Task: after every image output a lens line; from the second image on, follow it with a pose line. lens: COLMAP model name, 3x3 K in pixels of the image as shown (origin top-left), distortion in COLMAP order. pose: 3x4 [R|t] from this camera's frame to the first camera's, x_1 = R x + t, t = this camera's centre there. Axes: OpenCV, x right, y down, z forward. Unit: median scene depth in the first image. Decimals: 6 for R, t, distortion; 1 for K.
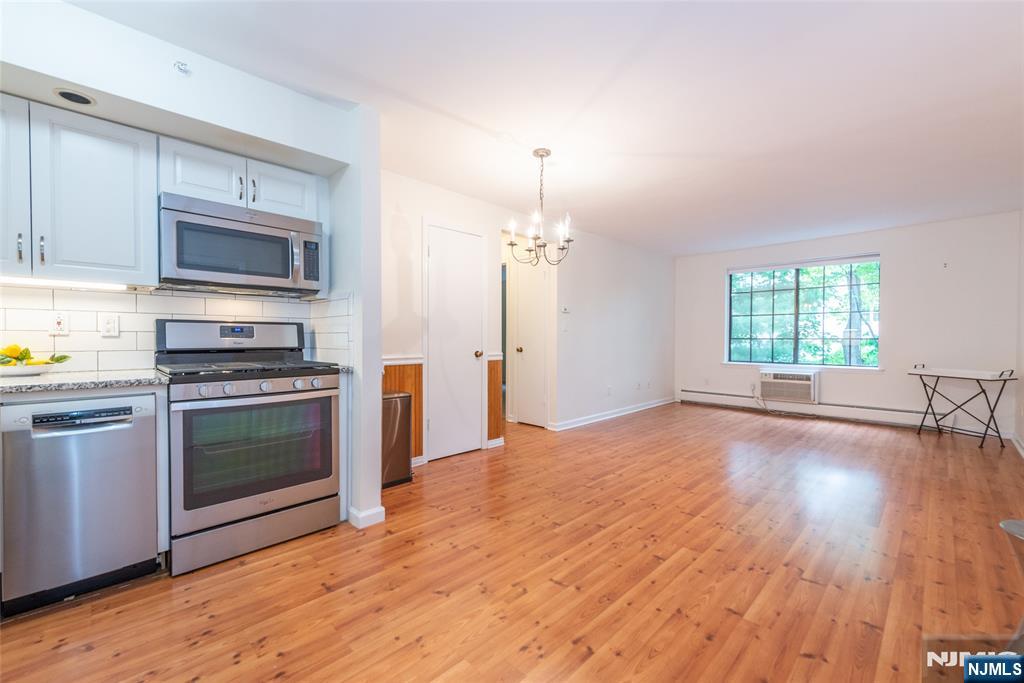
lens RADIAL K [[422.1, 0, 507.1], [0, 422.1, 343.3], [0, 0, 1]] dist [0.011025, -0.000348]
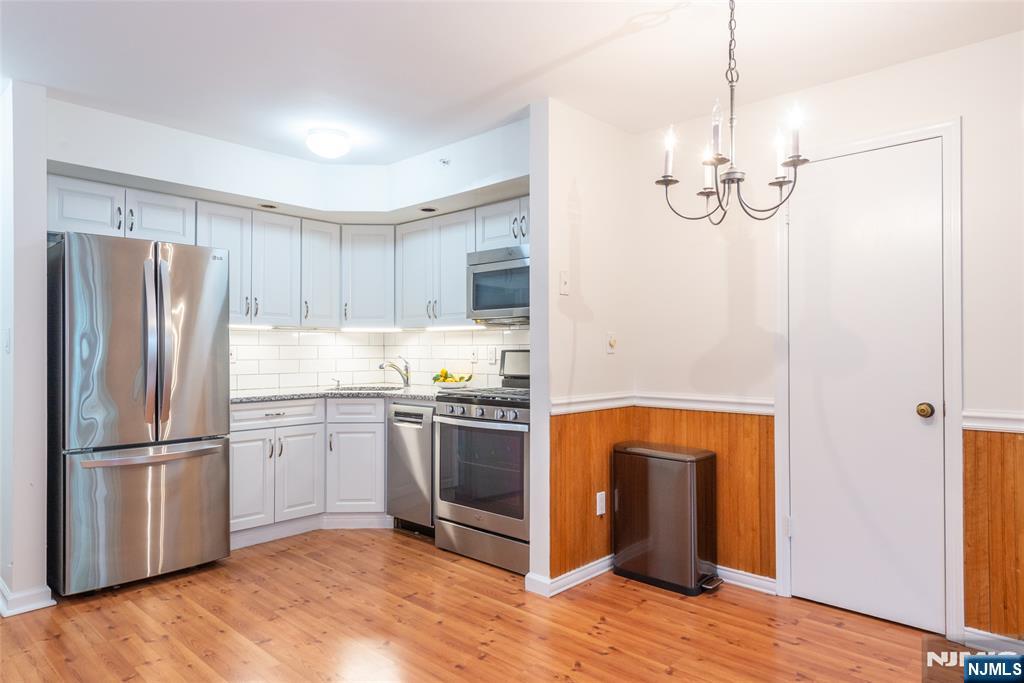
lens RADIAL K [[640.0, 0, 512.0], [0, 640.0, 341.5], [0, 0, 1]] dist [0.013449, -0.002880]
pose [[0.032750, -0.014495, -0.999358, 0.555526], [-0.012150, 0.999815, -0.014900, -0.029210], [0.999390, 0.012630, 0.032568, 0.526663]]
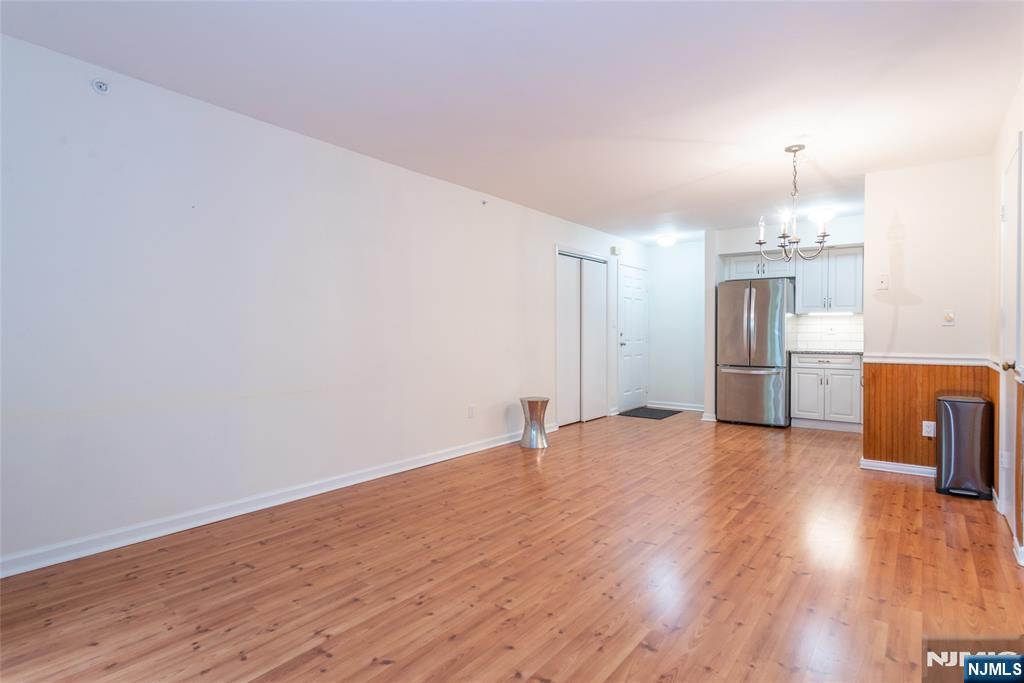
lens RADIAL K [[531.7, 0, 507.2], [0, 531.7, 342.0], [0, 0, 1]] dist [0.021250, -0.000965]
pose [[-0.991291, -0.002842, -0.131662, 0.648128], [-0.006965, 0.999499, 0.030862, -0.023838], [0.131508, 0.031511, -0.990814, 1.533926]]
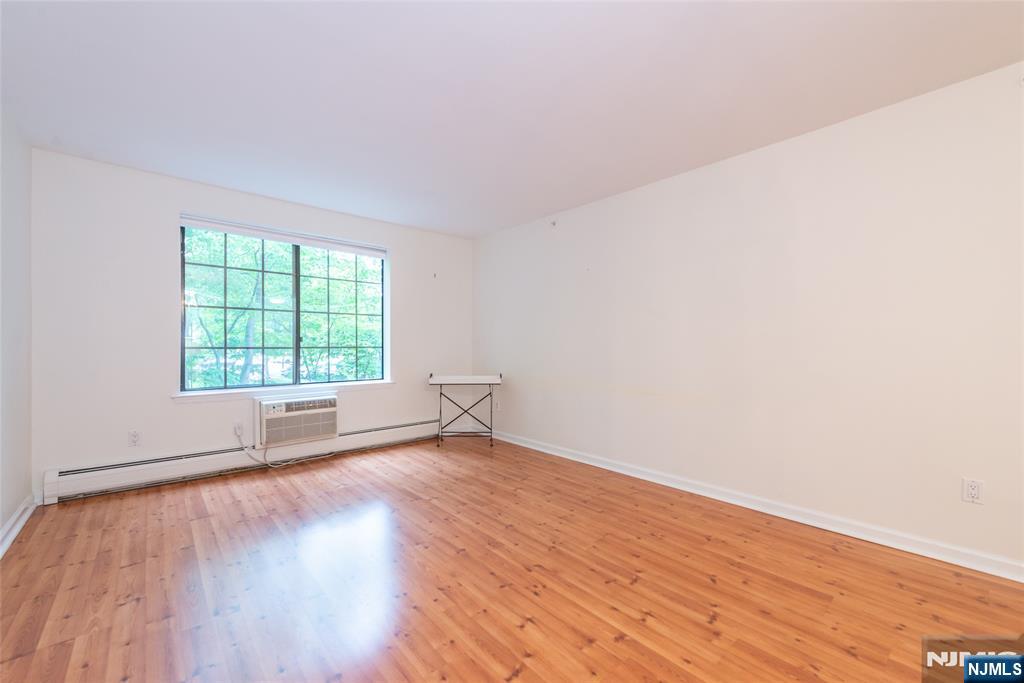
lens RADIAL K [[411.1, 0, 510.3], [0, 411.1, 345.4], [0, 0, 1]] dist [0.006050, -0.000563]
pose [[0.060925, -0.002157, 0.998140, 0.058895], [0.014247, 0.999898, 0.001291, -0.013844], [-0.998041, 0.014141, 0.060949, 0.884859]]
